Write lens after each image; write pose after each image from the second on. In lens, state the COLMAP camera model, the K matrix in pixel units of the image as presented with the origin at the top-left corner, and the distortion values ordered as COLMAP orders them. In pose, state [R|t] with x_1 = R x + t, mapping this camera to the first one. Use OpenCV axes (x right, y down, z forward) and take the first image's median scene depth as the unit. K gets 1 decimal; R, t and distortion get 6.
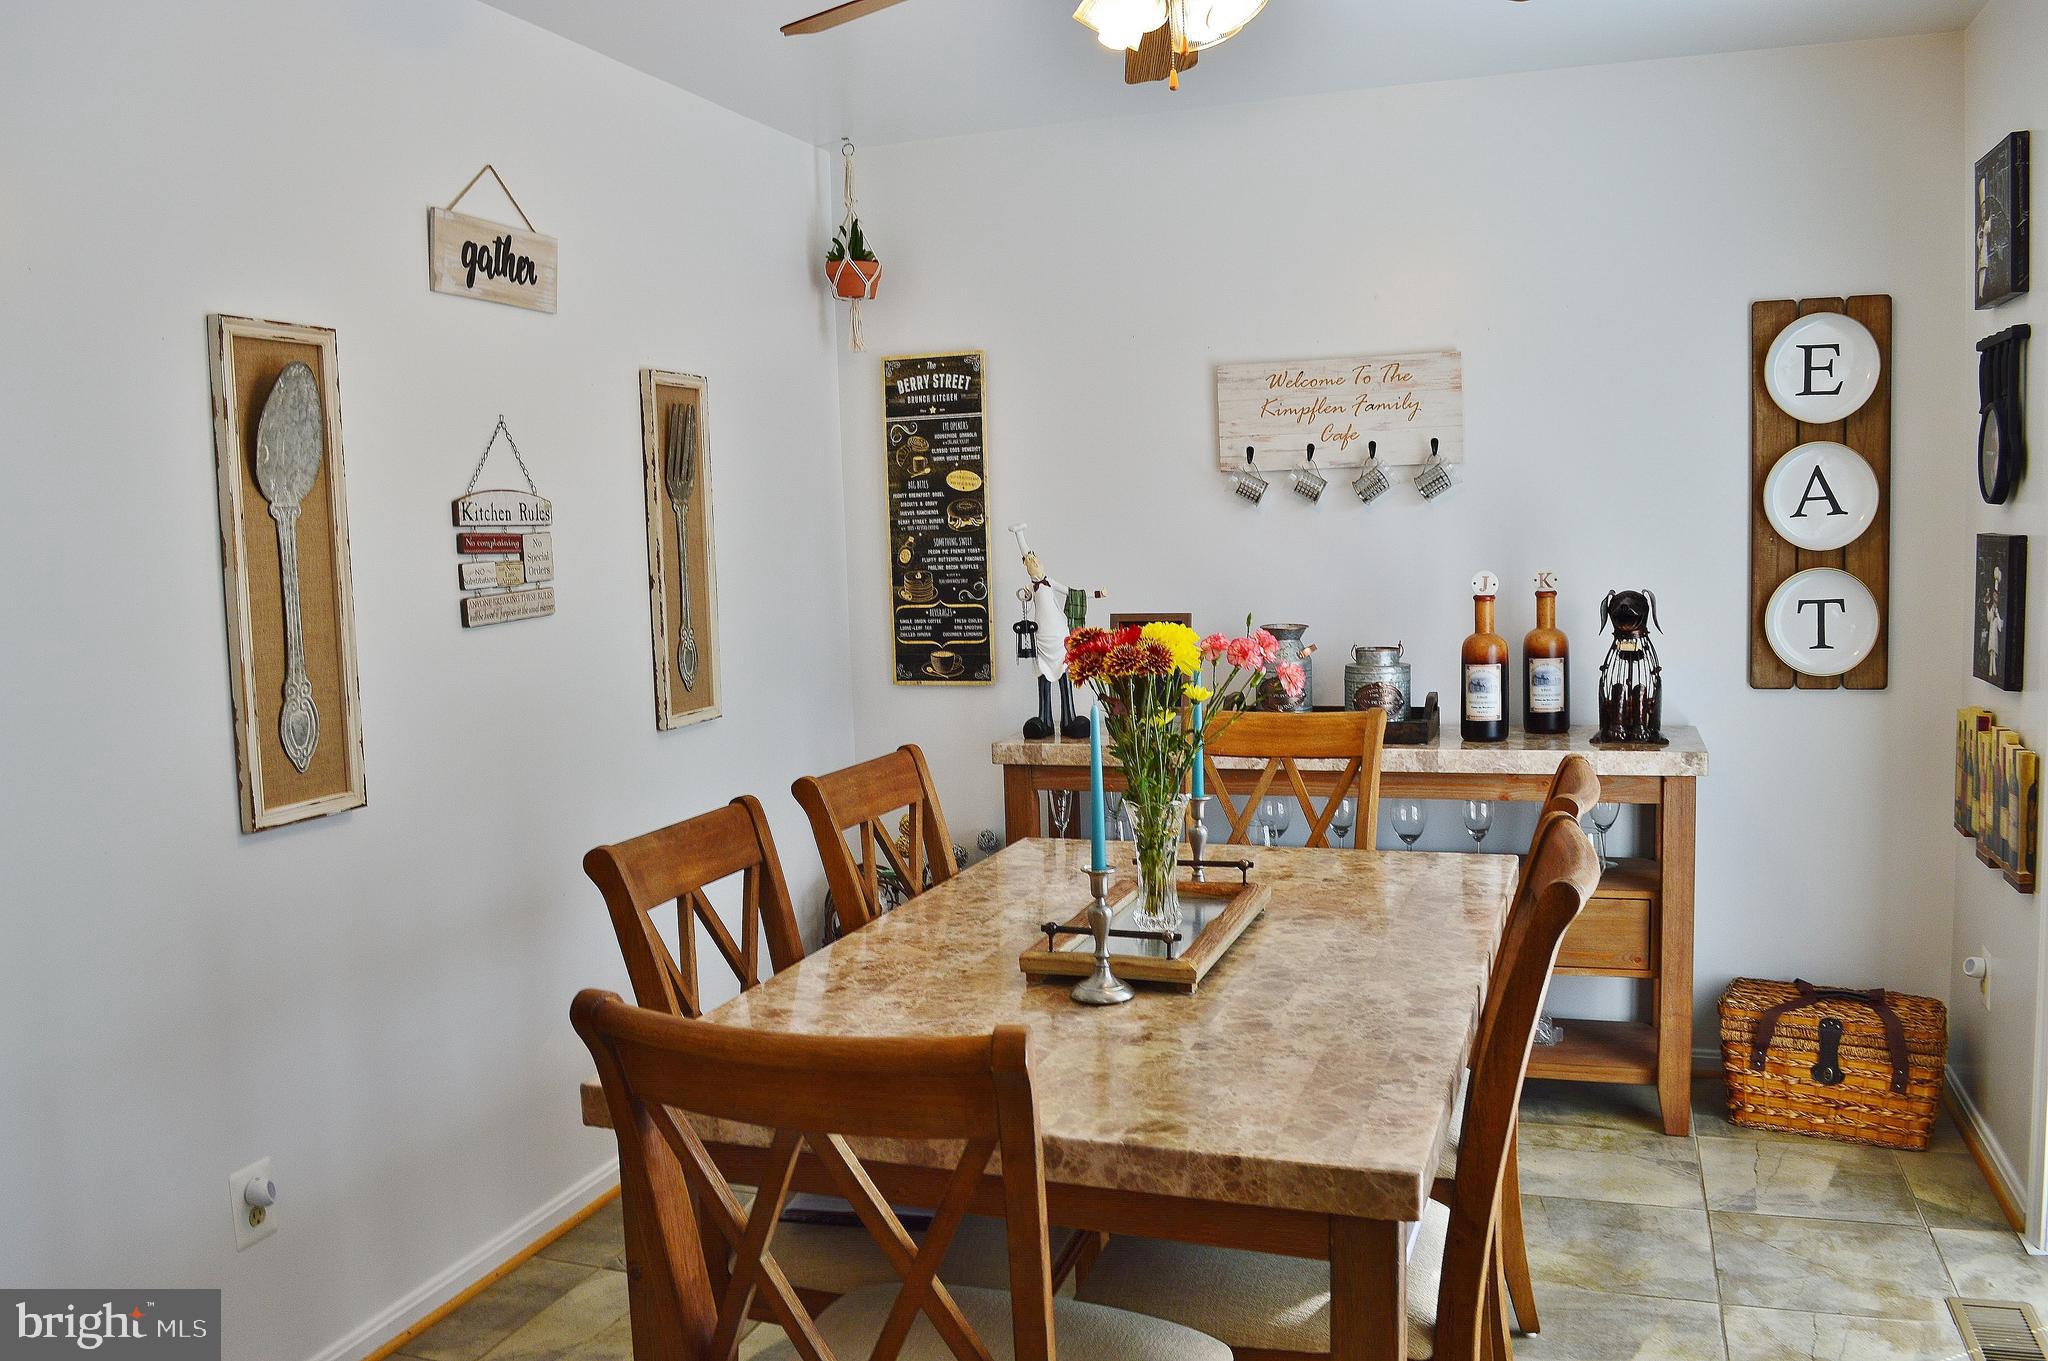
lens RADIAL K [[1634.8, 0, 1009.1], [0, 1634.8, 680.2], [0, 0, 1]] dist [-0.087573, 0.017487]
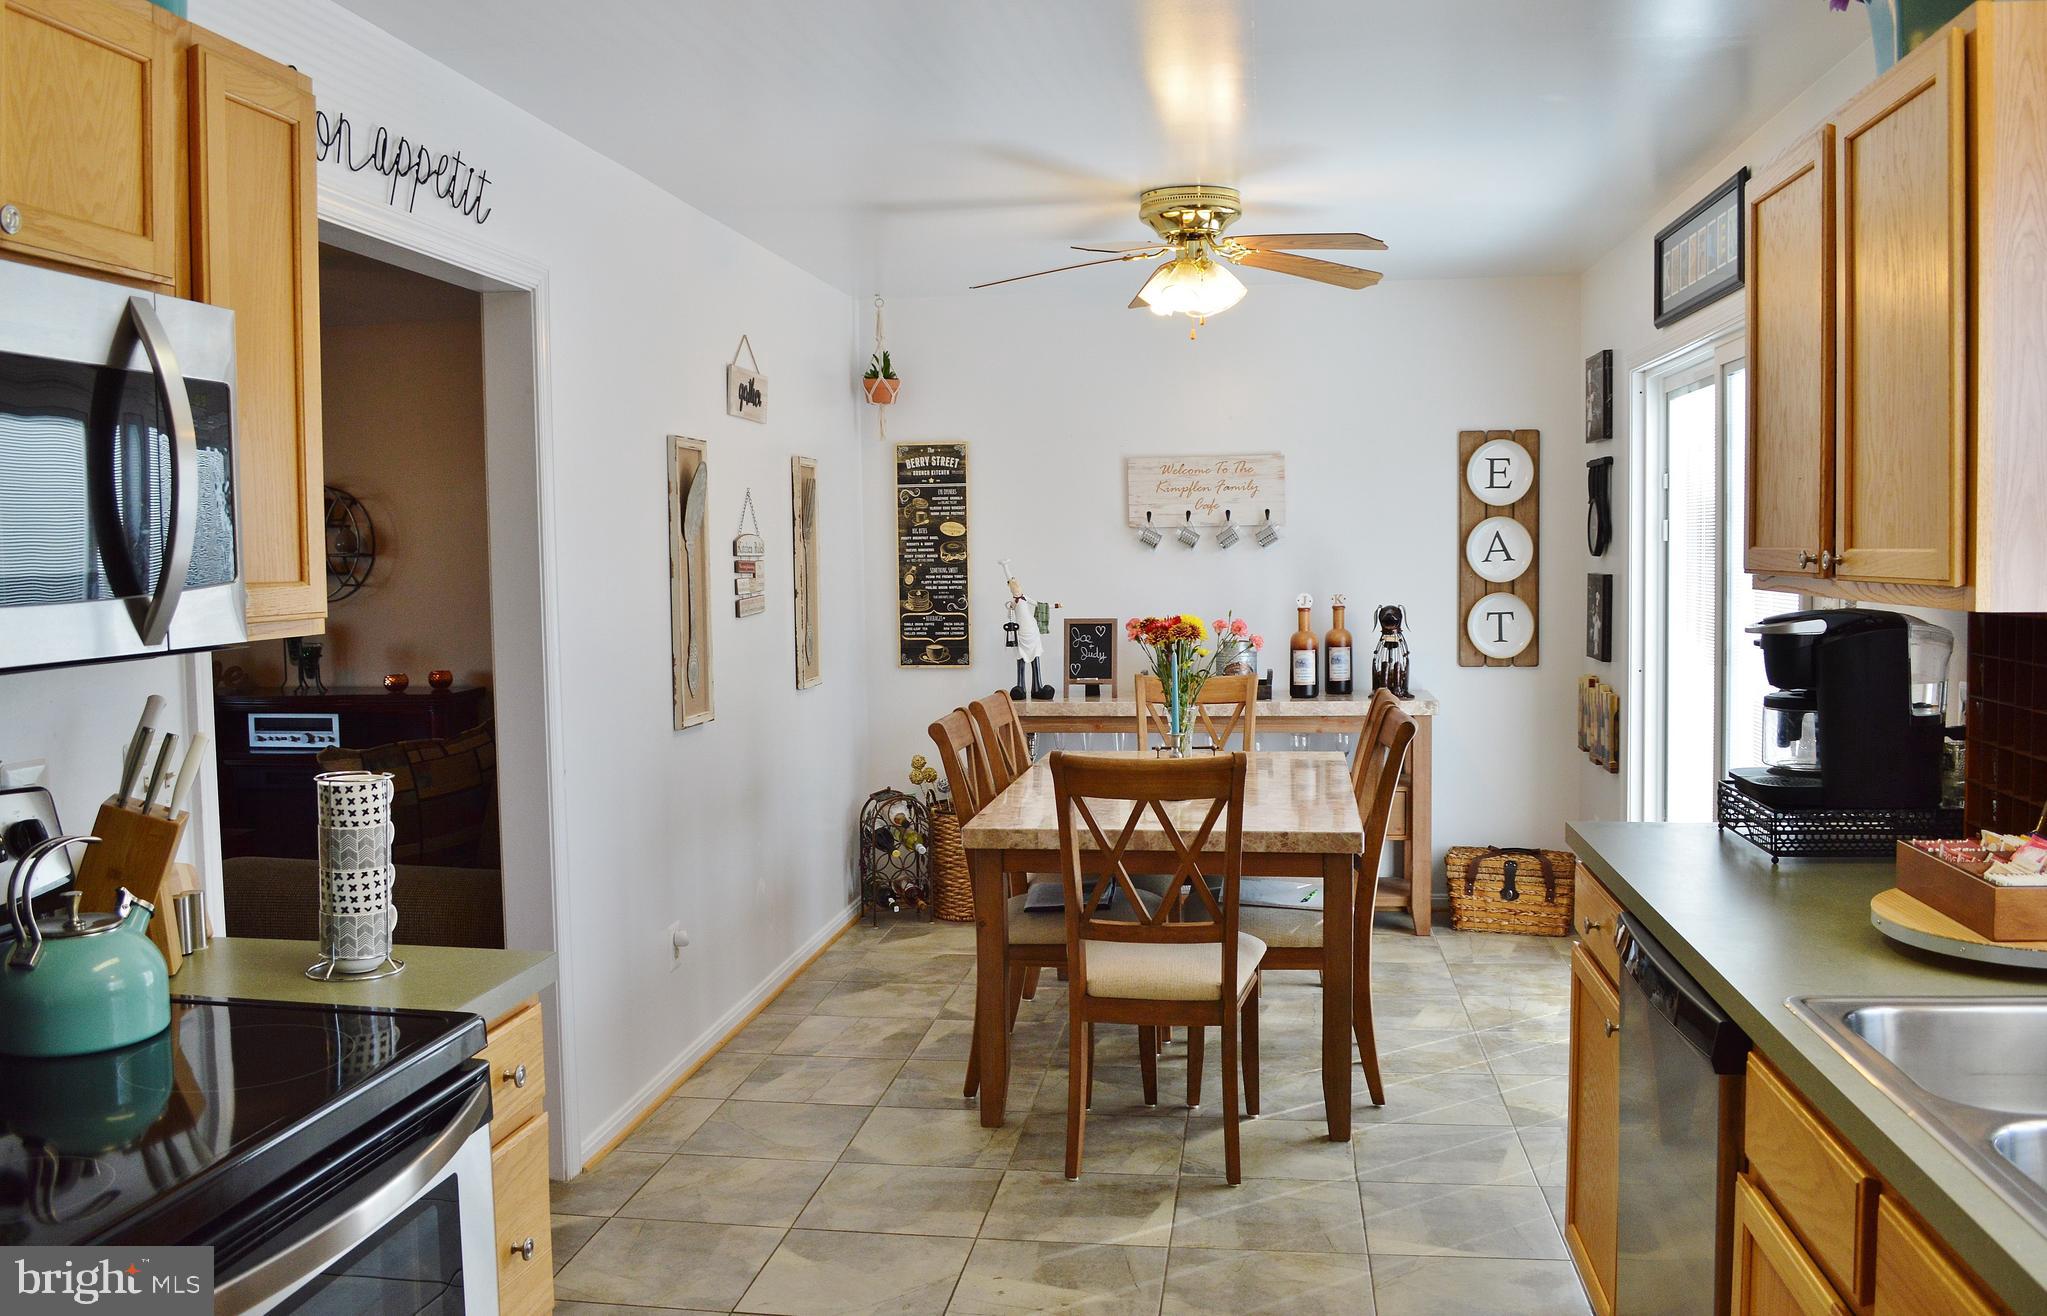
lens RADIAL K [[1666.0, 0, 1014.0], [0, 1666.0, 652.0], [0, 0, 1]] dist [-0.089252, 0.022479]
pose [[0.980929, 0.005453, 0.194291, -0.313221], [0.001620, 0.999342, -0.036227, 0.051446], [-0.194360, 0.035851, 0.980275, -0.568903]]
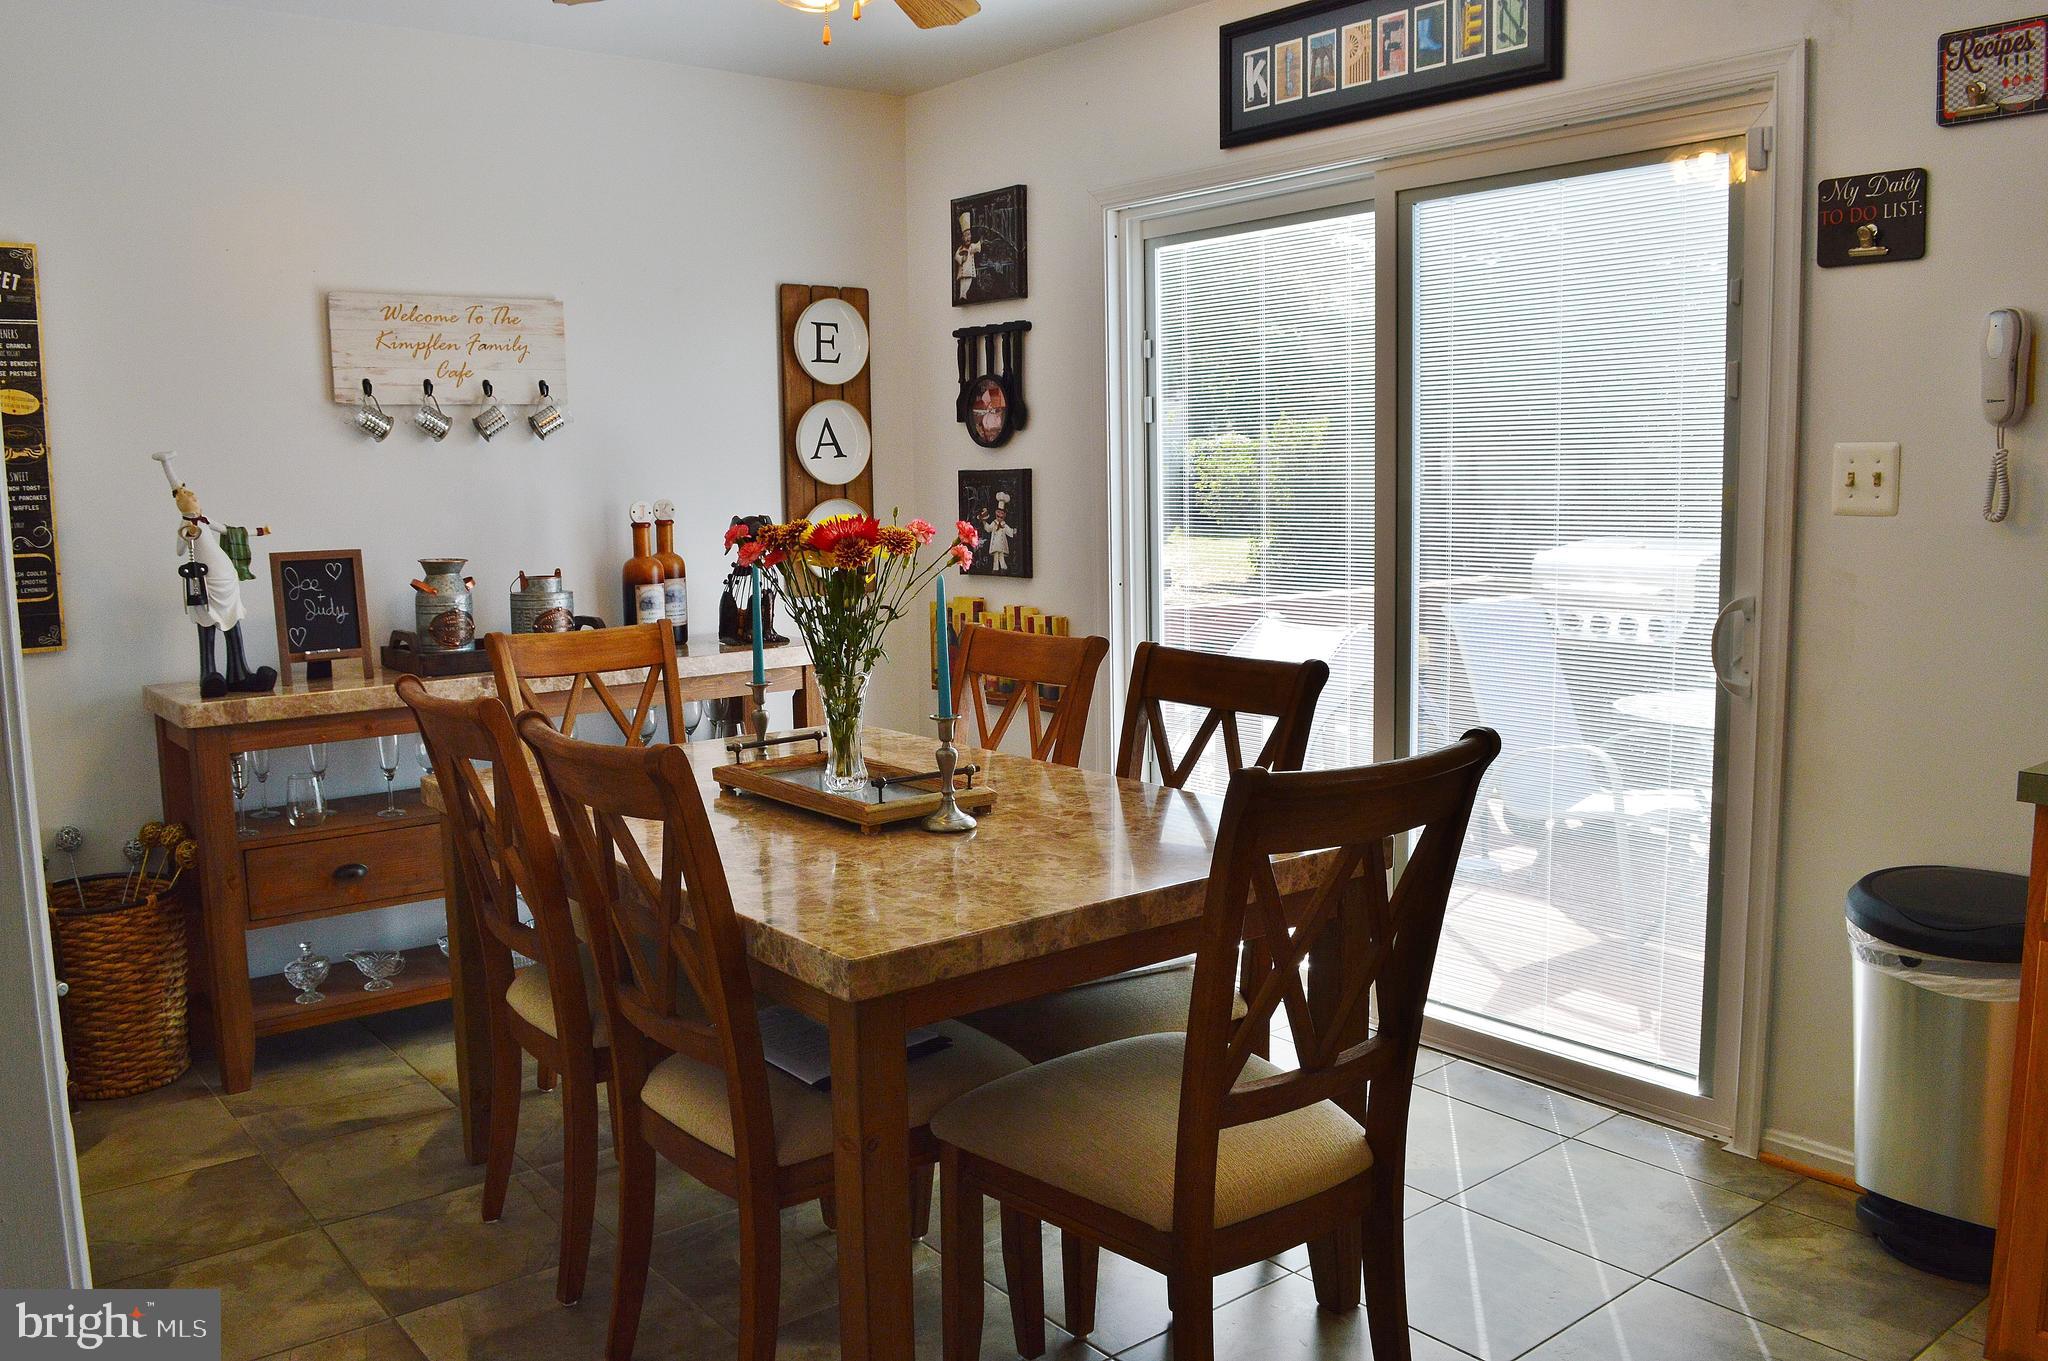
lens RADIAL K [[1634.8, 0, 1014.1], [0, 1634.8, 672.4], [0, 0, 1]] dist [-0.087573, 0.017487]
pose [[0.526647, -0.080553, 0.846259, -0.522931], [0.081234, 0.995713, 0.044225, 0.021156], [-0.846194, 0.045454, 0.530933, 0.195674]]
